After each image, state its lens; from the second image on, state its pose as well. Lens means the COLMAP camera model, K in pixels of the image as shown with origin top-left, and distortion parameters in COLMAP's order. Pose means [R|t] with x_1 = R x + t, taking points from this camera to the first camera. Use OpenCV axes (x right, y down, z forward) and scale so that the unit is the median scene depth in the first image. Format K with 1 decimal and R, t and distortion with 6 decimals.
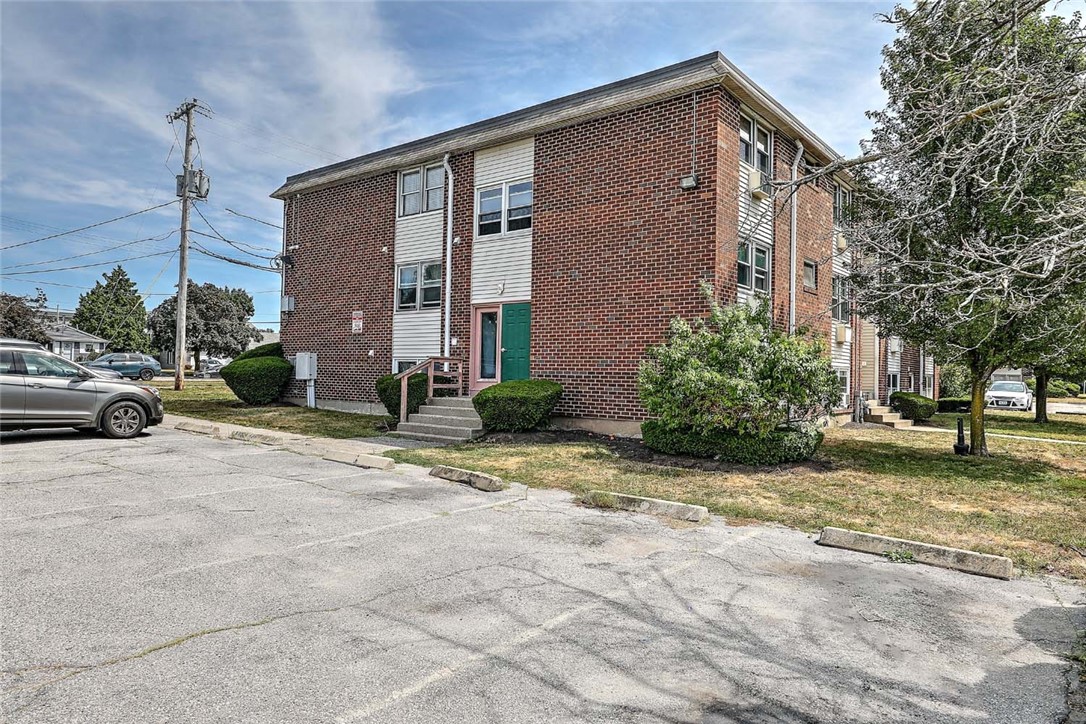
lens RADIAL K [[704.2, 0, 543.0], [0, 704.2, 362.0], [0, 0, 1]] dist [0.001656, 0.002868]
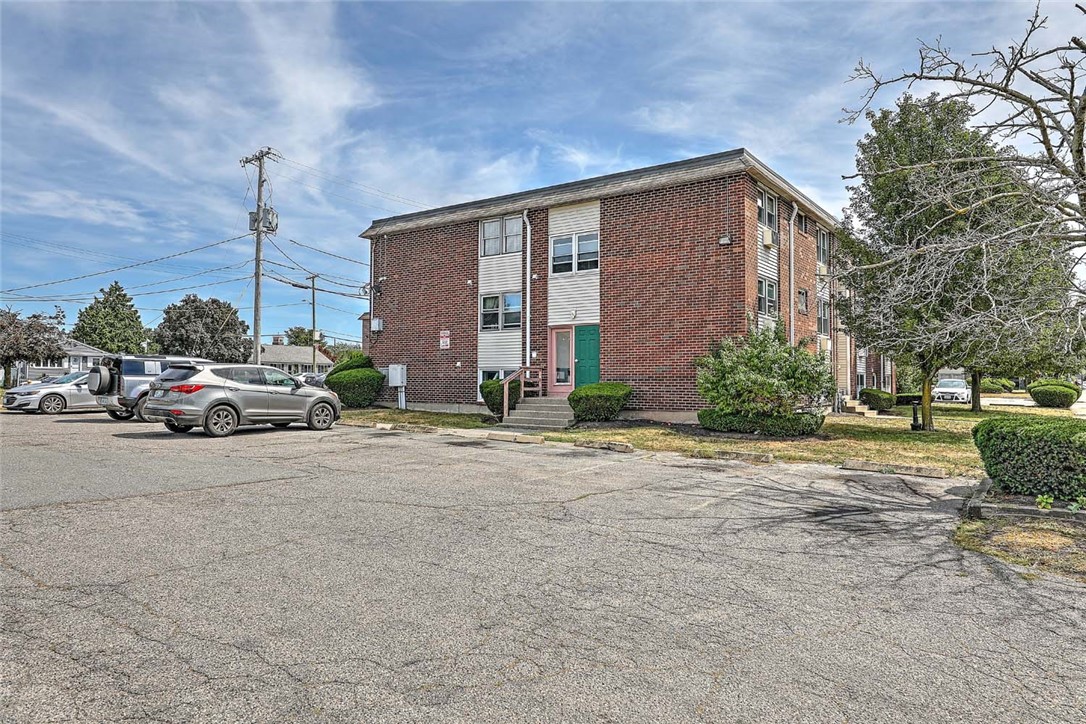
lens RADIAL K [[704.2, 0, 543.0], [0, 704.2, 362.0], [0, 0, 1]] dist [0.001656, 0.002868]
pose [[0.998436, -0.014833, 0.053894, -0.181645], [0.015308, 0.999848, -0.008405, -0.004403], [-0.053761, 0.009216, 0.998511, -0.296939]]
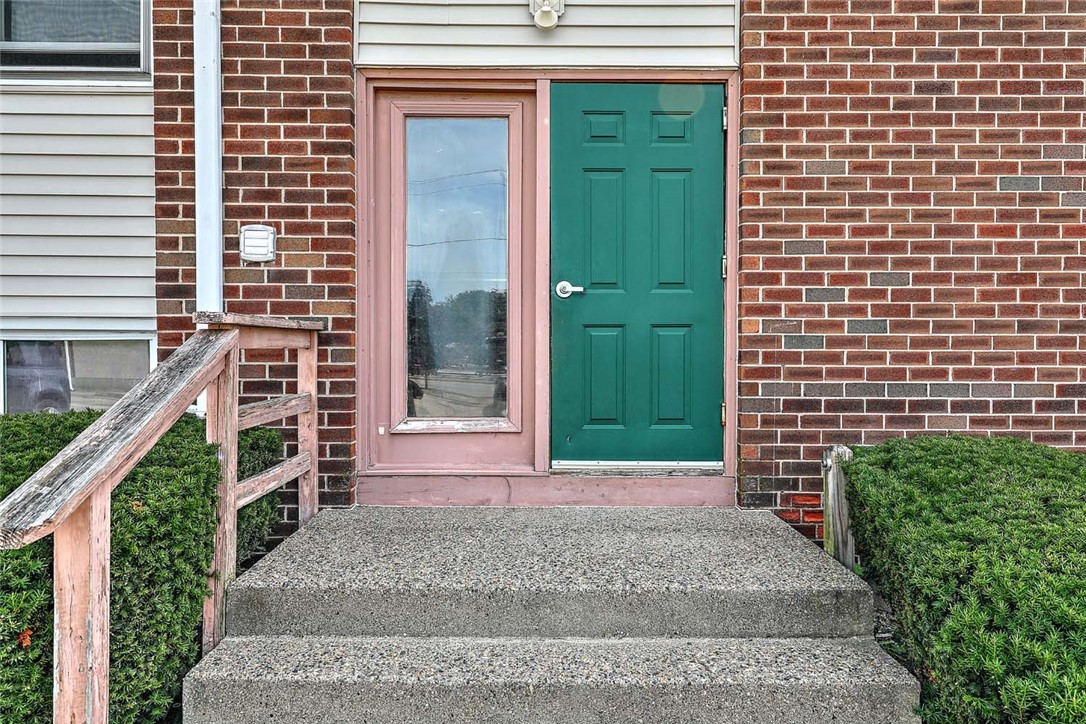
lens RADIAL K [[704.2, 0, 543.0], [0, 704.2, 362.0], [0, 0, 1]] dist [0.001656, 0.002868]
pose [[0.769717, -0.020804, 0.638046, -0.194614], [0.000117, 0.999473, 0.032447, -0.001144], [-0.638386, -0.024901, 0.769314, 0.797856]]
